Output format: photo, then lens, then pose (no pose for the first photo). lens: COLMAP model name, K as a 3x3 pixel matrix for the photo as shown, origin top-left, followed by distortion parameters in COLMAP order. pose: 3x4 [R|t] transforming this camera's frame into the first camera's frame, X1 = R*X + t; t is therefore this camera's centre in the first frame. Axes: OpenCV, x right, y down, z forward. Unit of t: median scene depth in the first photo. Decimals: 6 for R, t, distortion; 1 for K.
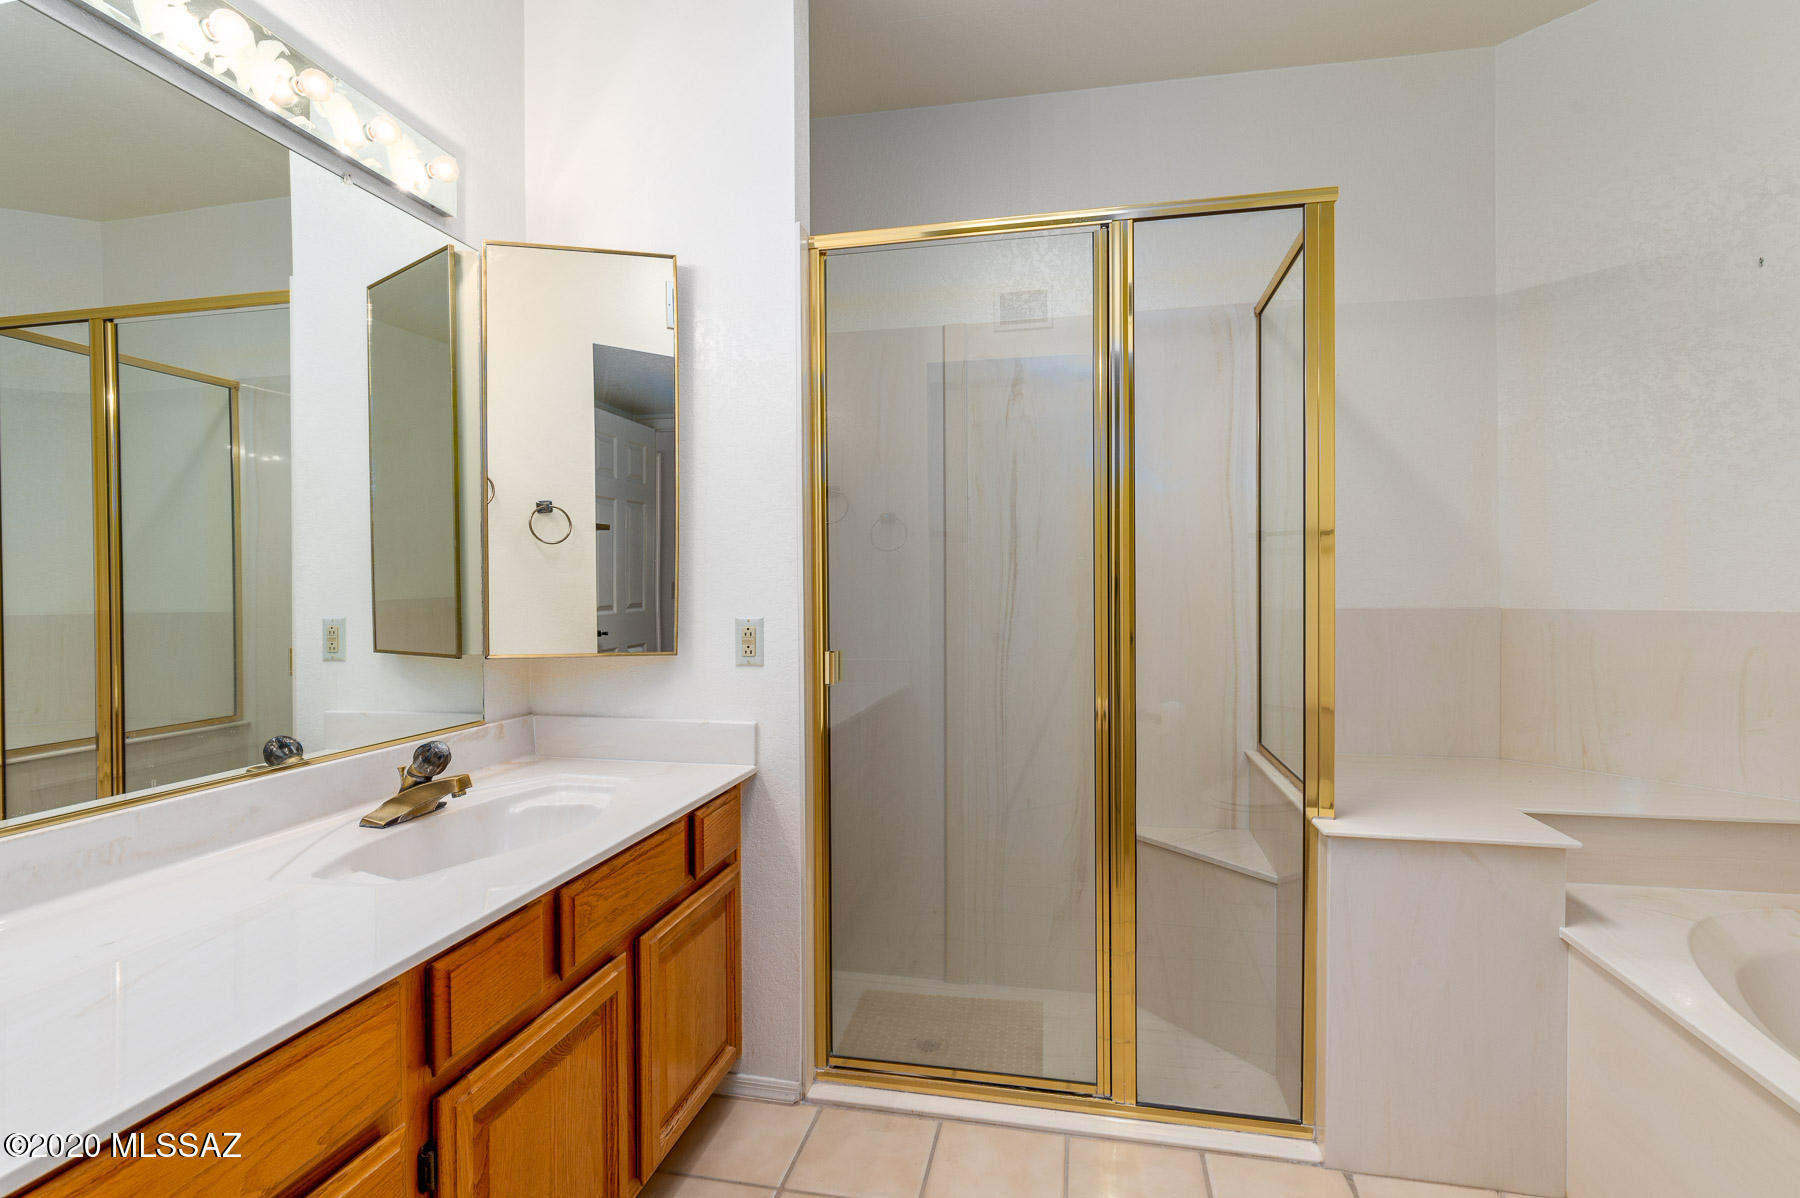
lens RADIAL K [[868.1, 0, 900.0], [0, 868.1, 599.0], [0, 0, 1]] dist [0.000236, 0.000013]
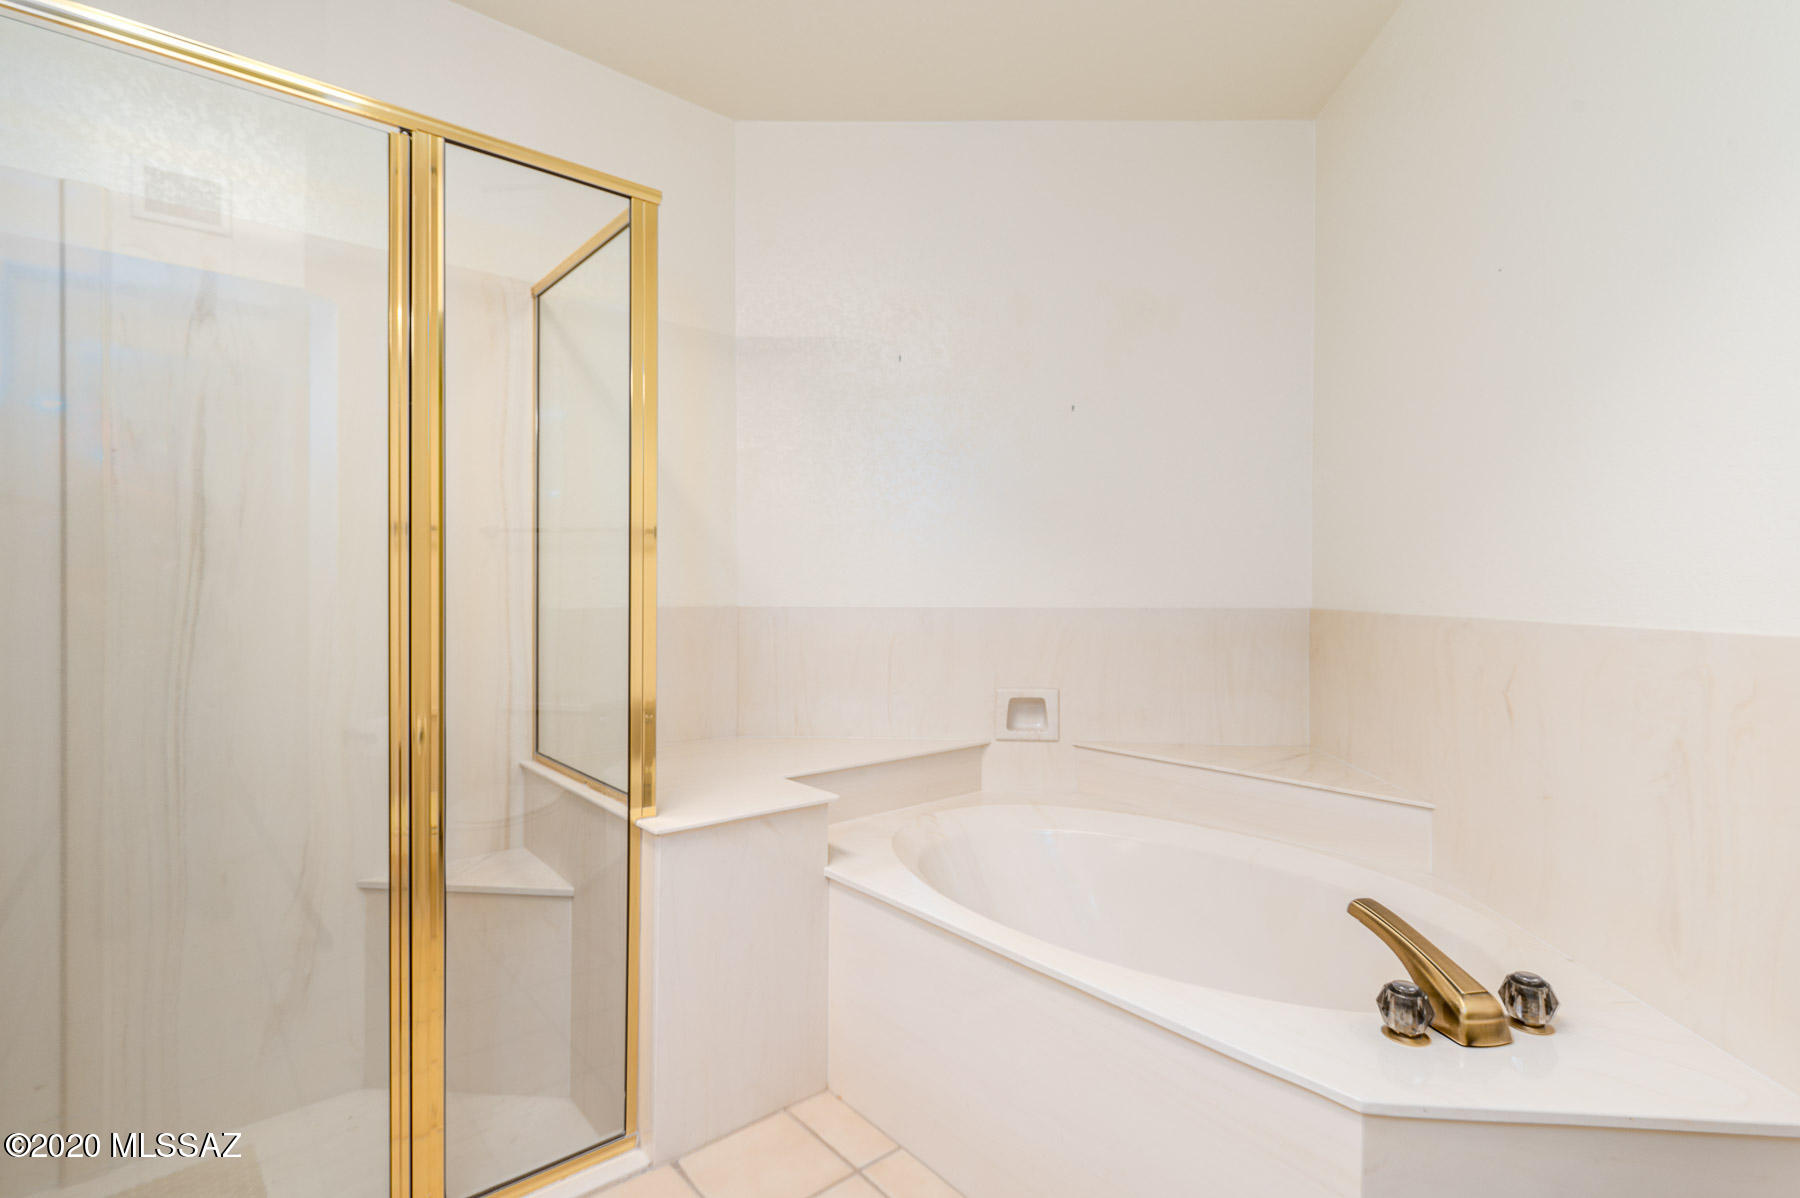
lens RADIAL K [[858.1, 0, 901.7], [0, 858.1, 593.9], [0, 0, 1]] dist [0.003392, -0.000987]
pose [[0.607554, 0.001306, 0.794278, -0.113077], [0.002446, 0.999991, -0.003515, -0.000541], [-0.794275, 0.004078, 0.607545, 0.157837]]
